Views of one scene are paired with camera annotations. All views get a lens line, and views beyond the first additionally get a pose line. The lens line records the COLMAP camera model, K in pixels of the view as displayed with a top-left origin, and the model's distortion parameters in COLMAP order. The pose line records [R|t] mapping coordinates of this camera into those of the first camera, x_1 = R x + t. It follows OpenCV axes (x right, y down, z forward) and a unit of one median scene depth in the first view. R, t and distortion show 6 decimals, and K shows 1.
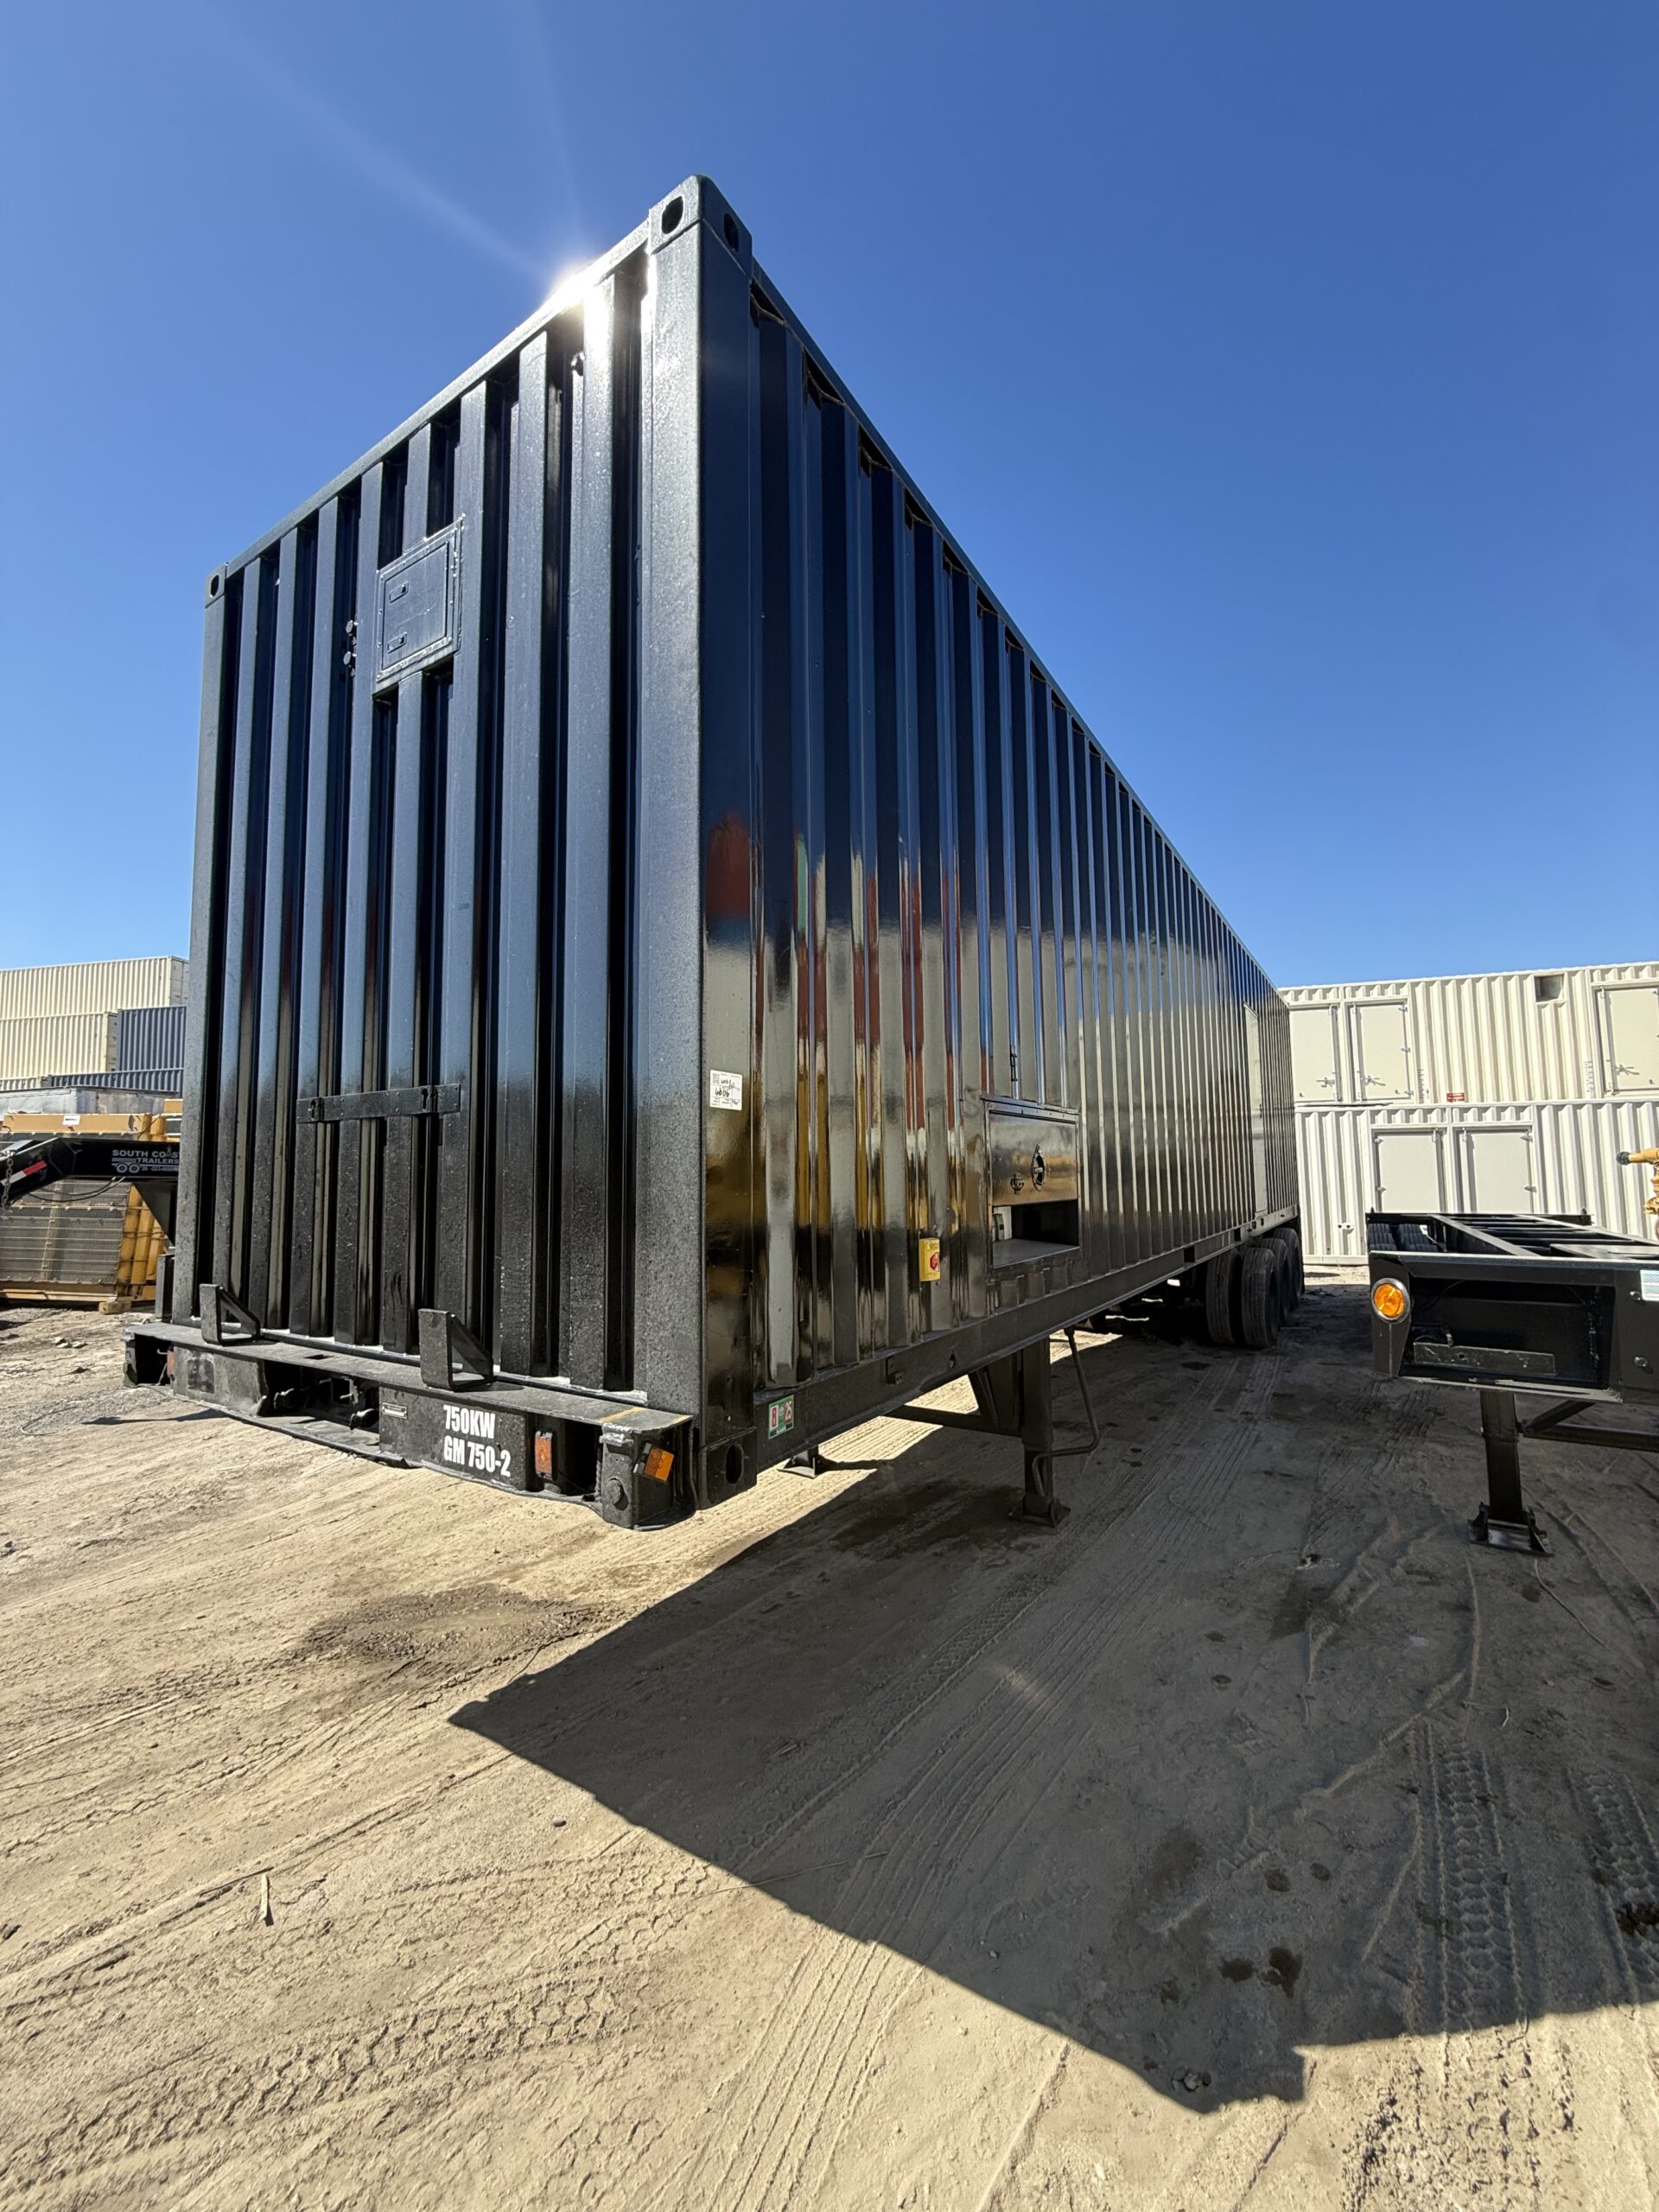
lens RADIAL K [[879.5, 0, 828.7], [0, 879.5, 1100.1], [0, 0, 1]] dist [-0.001400, -0.000374]
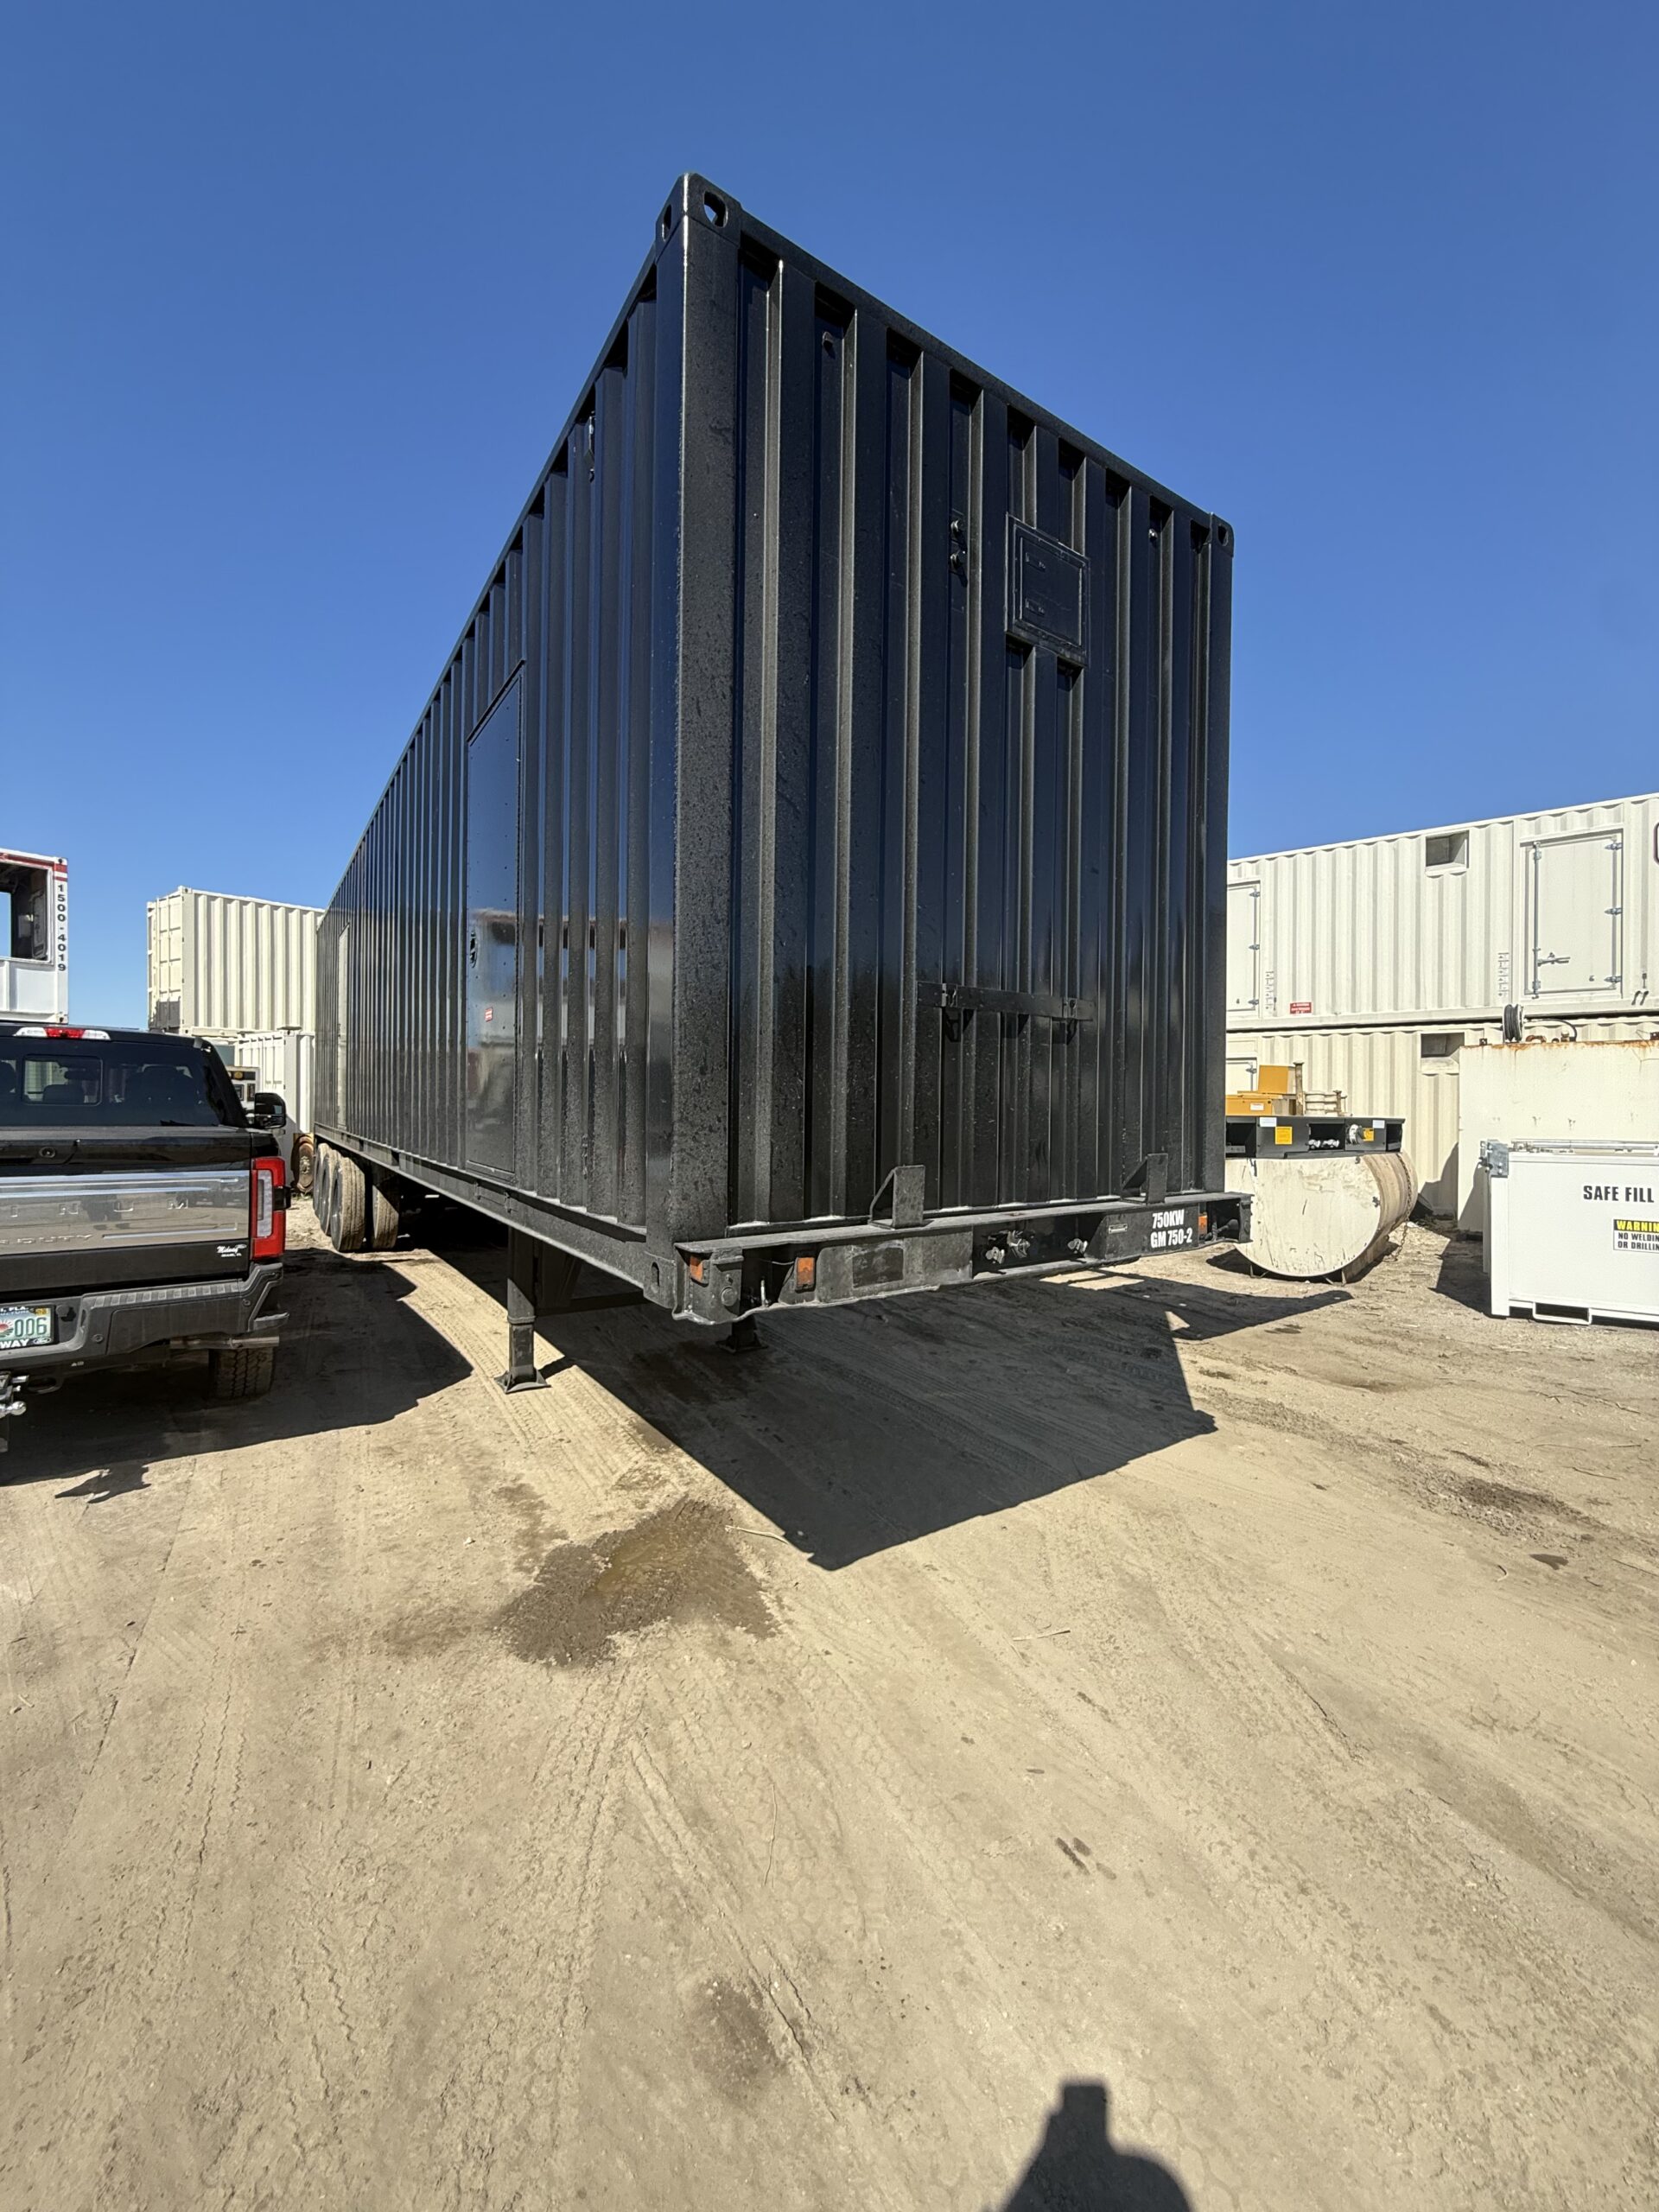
lens RADIAL K [[879.5, 0, 830.2], [0, 879.5, 1106.4], [0, 0, 1]] dist [-0.001400, -0.000374]
pose [[0.386345, 0.013602, 0.922254, -1.263201], [-0.091277, 0.995547, 0.023554, 0.104318], [-0.917827, -0.093280, 0.385866, 0.567719]]
